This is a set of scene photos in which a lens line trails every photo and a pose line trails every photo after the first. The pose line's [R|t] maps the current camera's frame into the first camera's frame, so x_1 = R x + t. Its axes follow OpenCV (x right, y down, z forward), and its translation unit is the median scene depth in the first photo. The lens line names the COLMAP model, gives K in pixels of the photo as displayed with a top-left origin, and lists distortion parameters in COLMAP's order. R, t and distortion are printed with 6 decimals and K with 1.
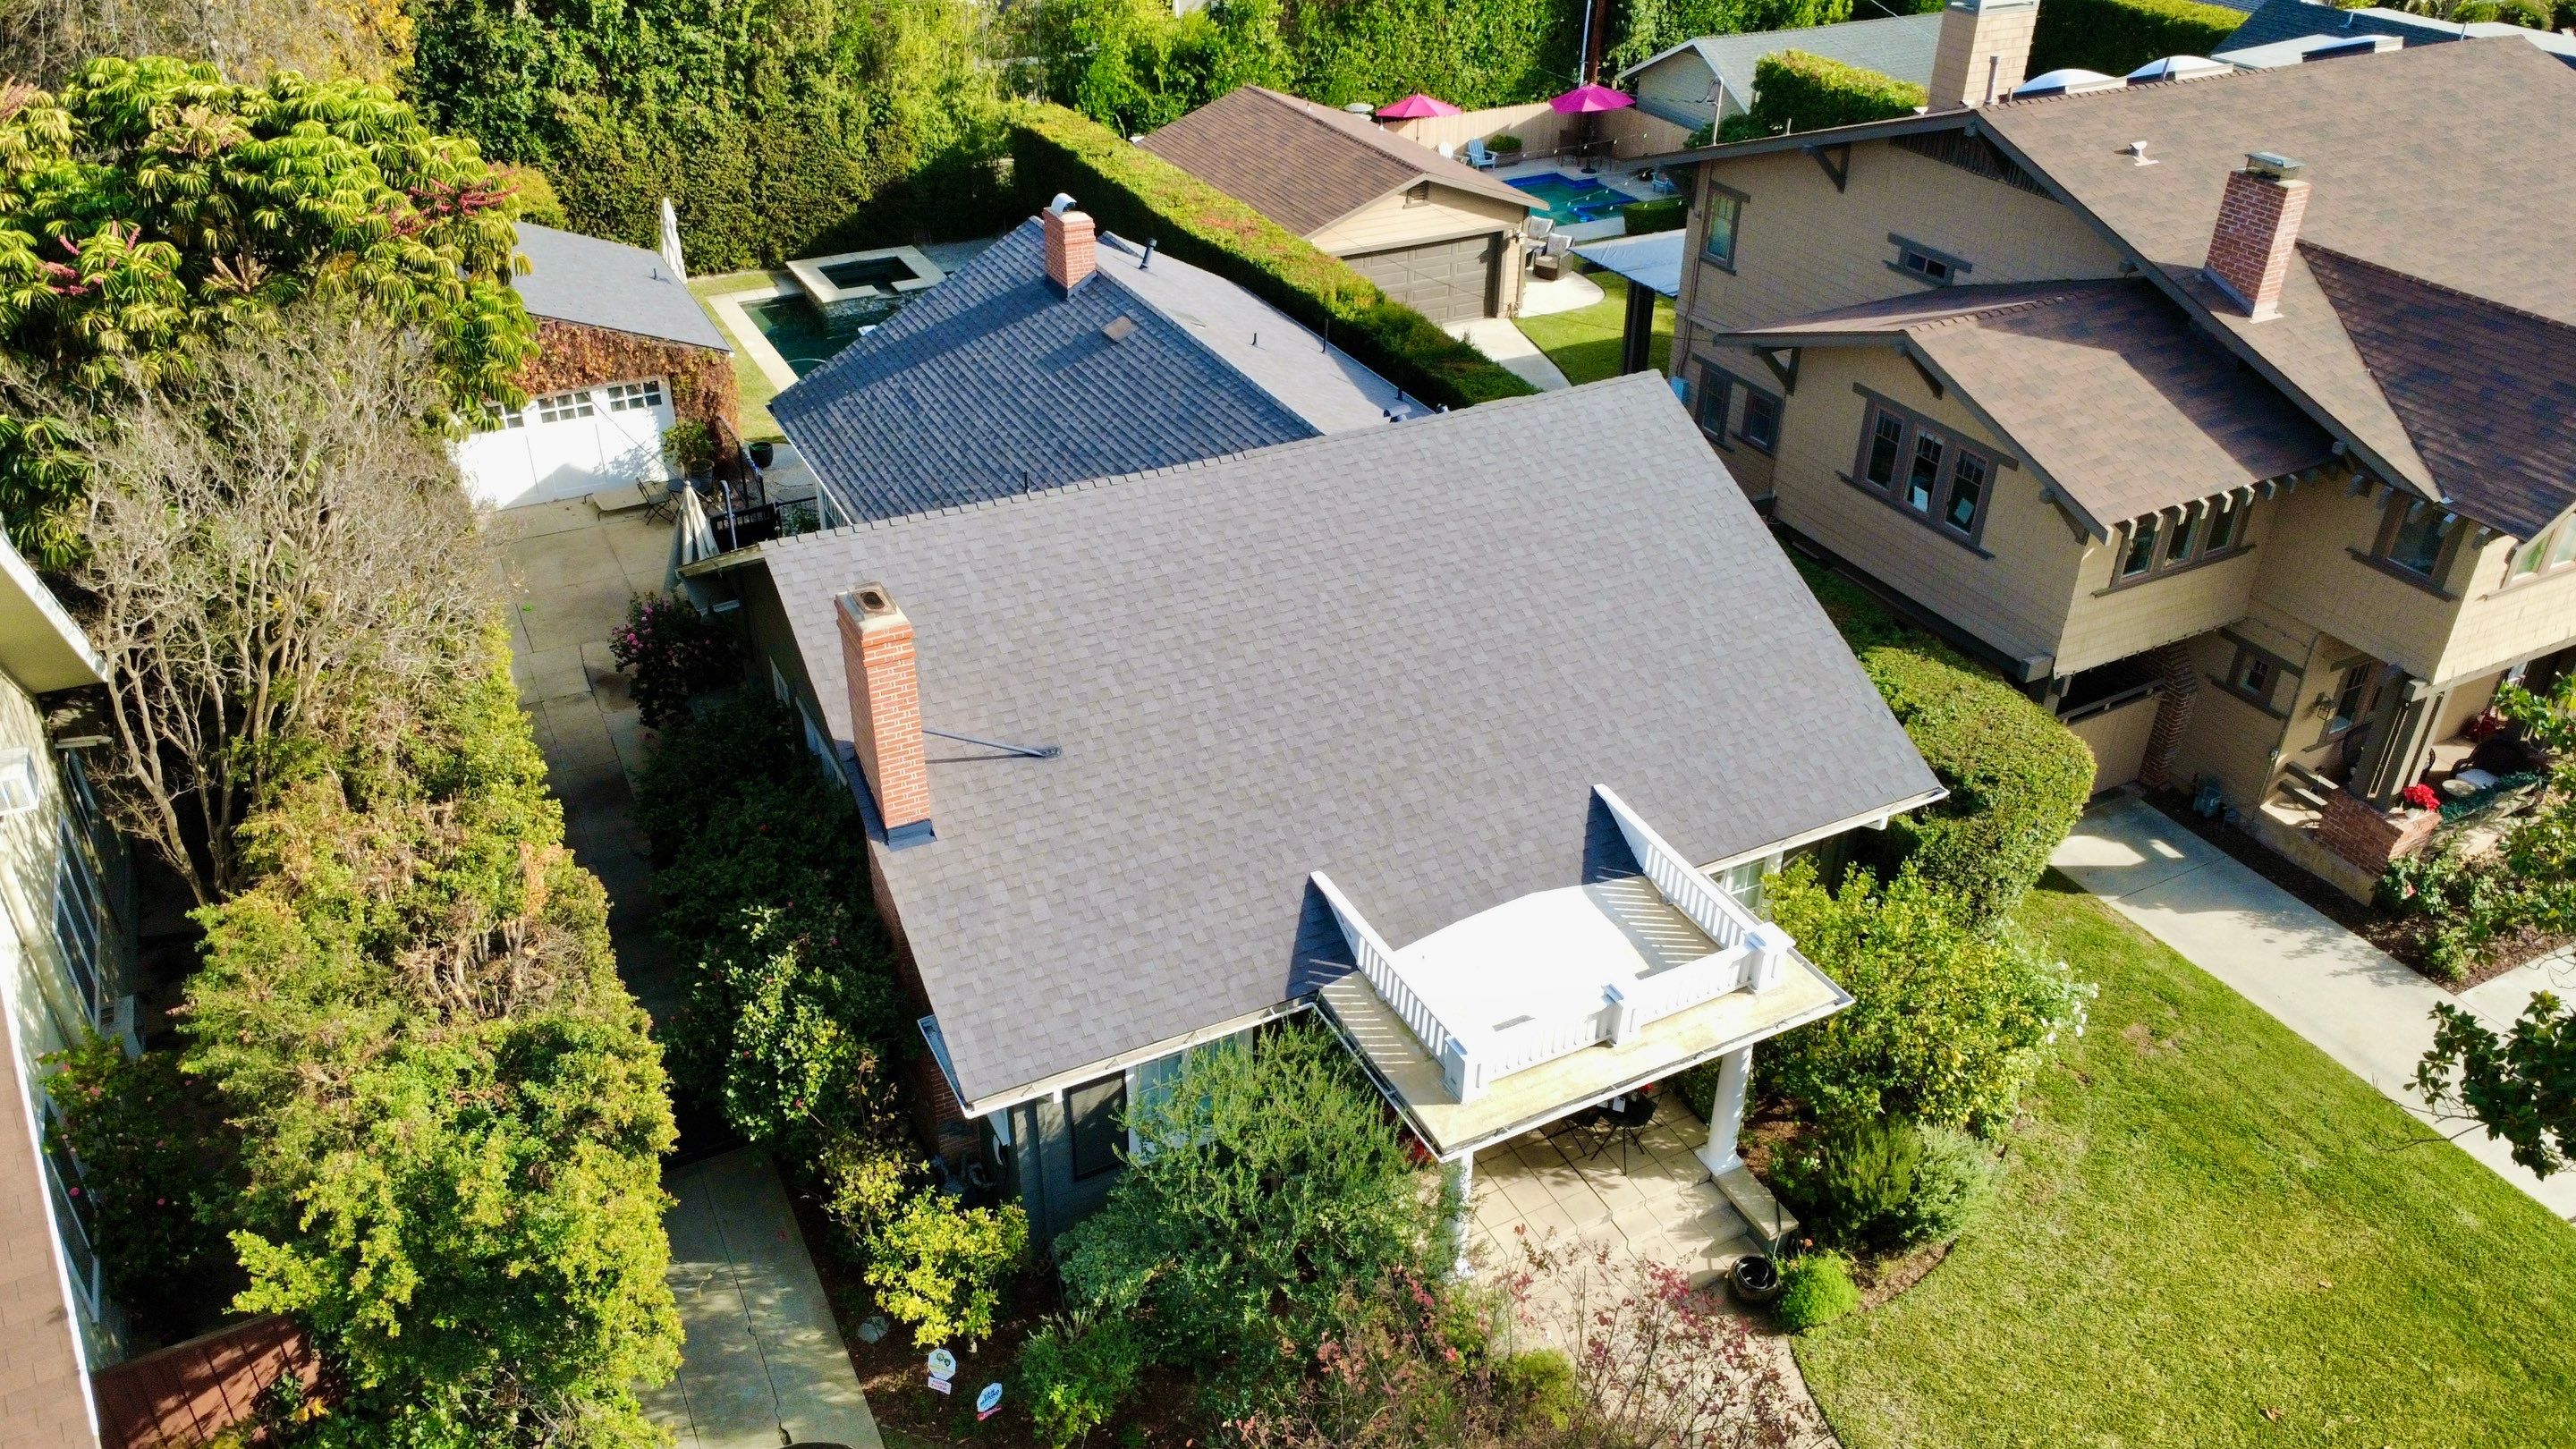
lens RADIAL K [[1910.8, 0, 1288.0], [0, 1910.8, 724.5], [0, 0, 1]] dist [-0.003790, -0.000783]
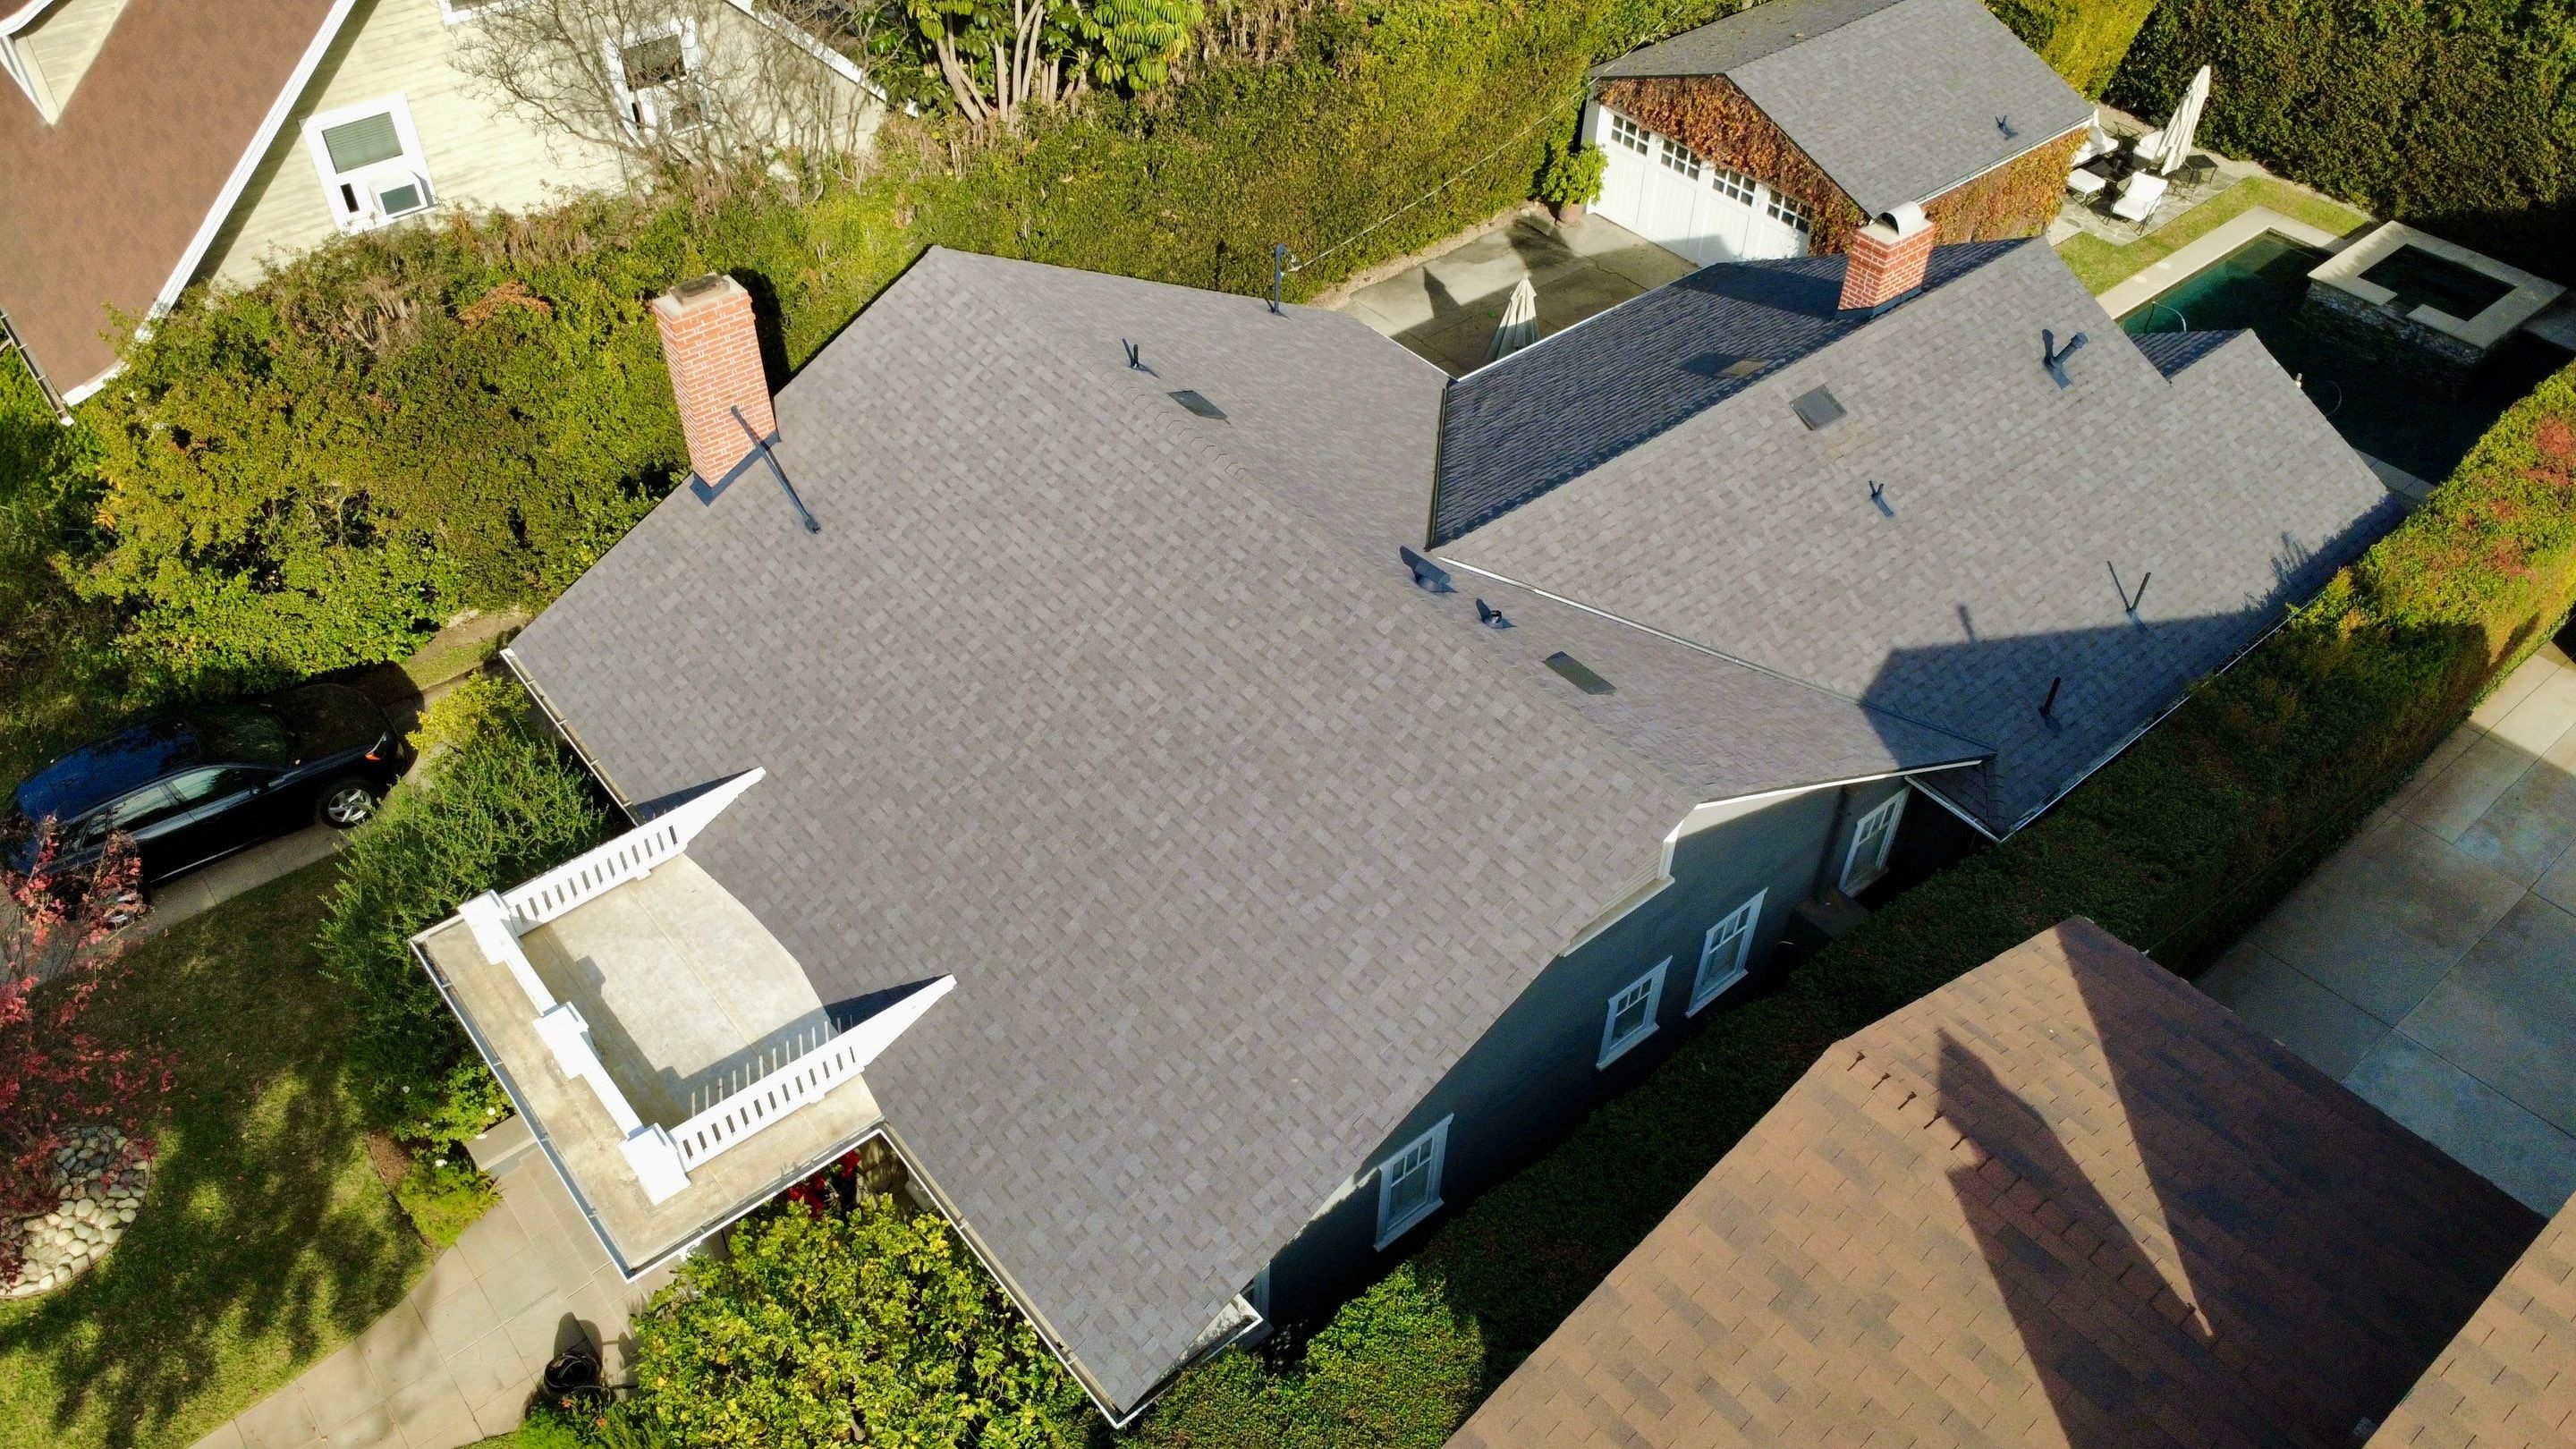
lens RADIAL K [[1857.7, 0, 1288.0], [0, 1857.7, 724.5], [0, 0, 1]] dist [0.003038, 0.006122]
pose [[0.210408, 0.658650, -0.722432, 0.427646], [-0.518403, 0.701693, 0.488758, -0.313413], [0.828847, 0.271672, 0.489088, 0.422259]]
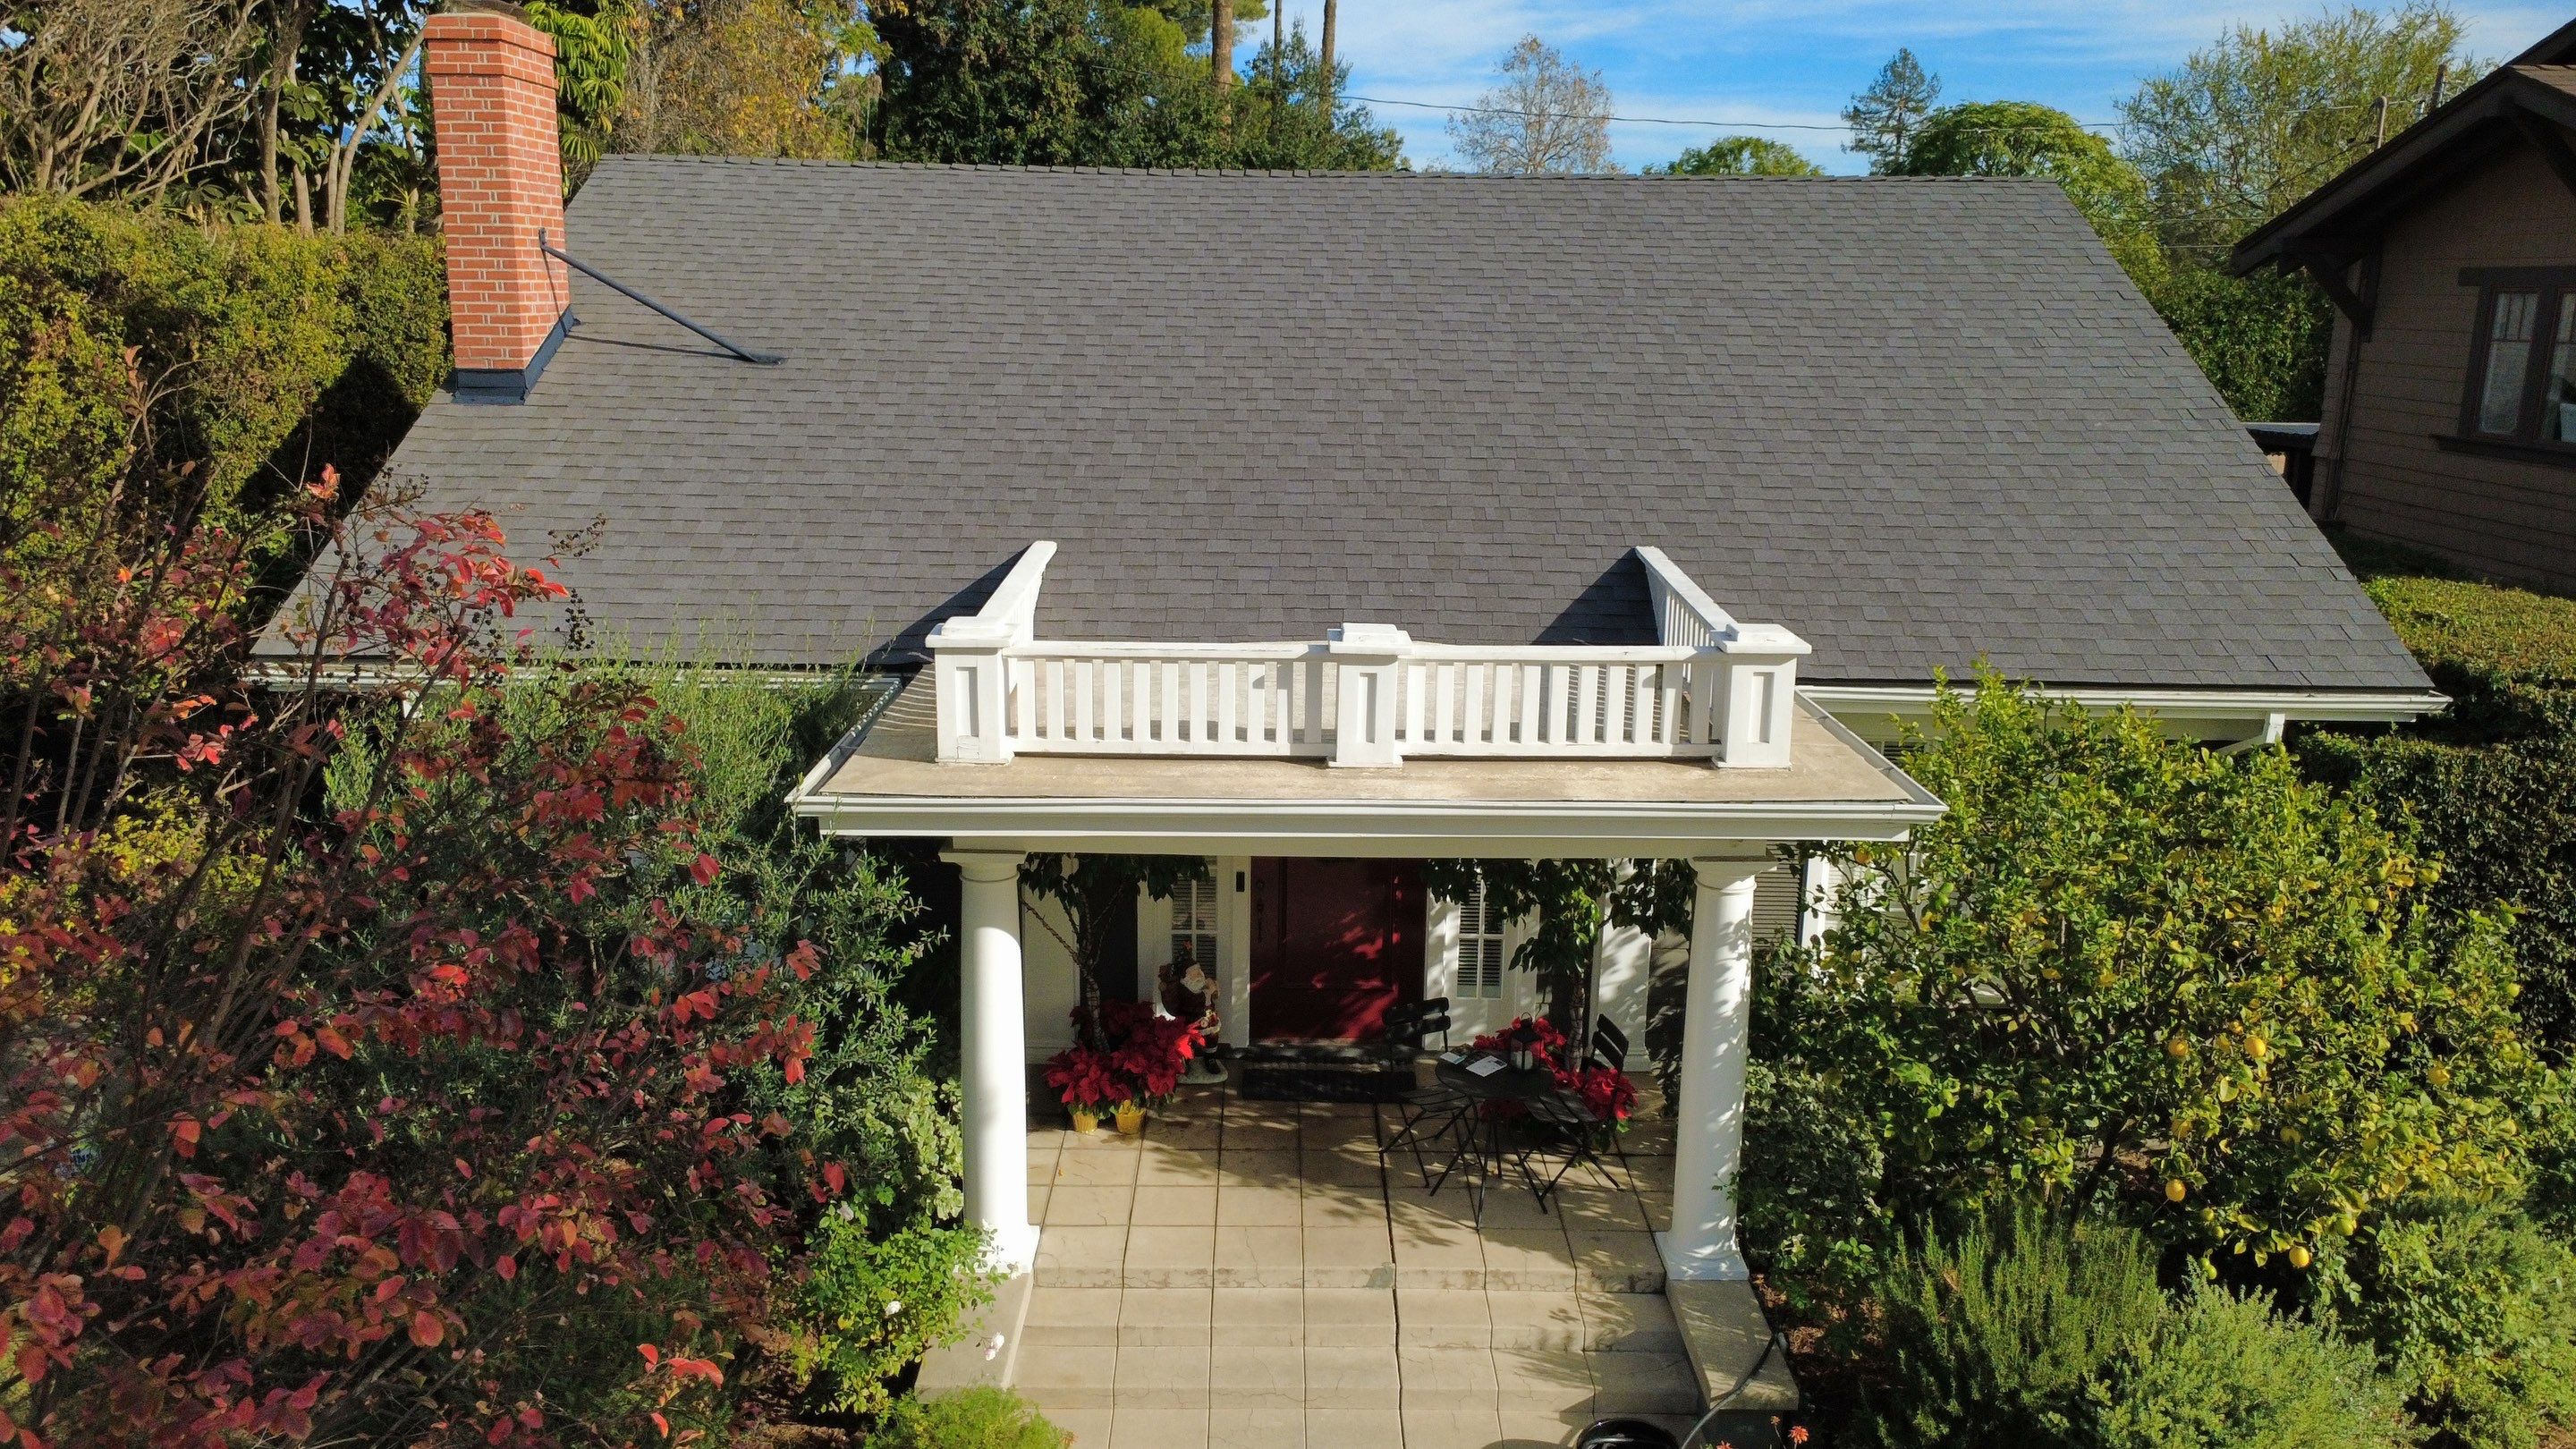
lens RADIAL K [[1888.8, 0, 1295.8], [0, 1888.8, 690.3], [0, 0, 1]] dist [-0.003207, -0.001390]
pose [[0.891823, 0.093335, -0.442652, 0.190380], [-0.237139, 0.929726, -0.281735, 0.147086], [0.385250, 0.356227, 0.851284, 0.318272]]
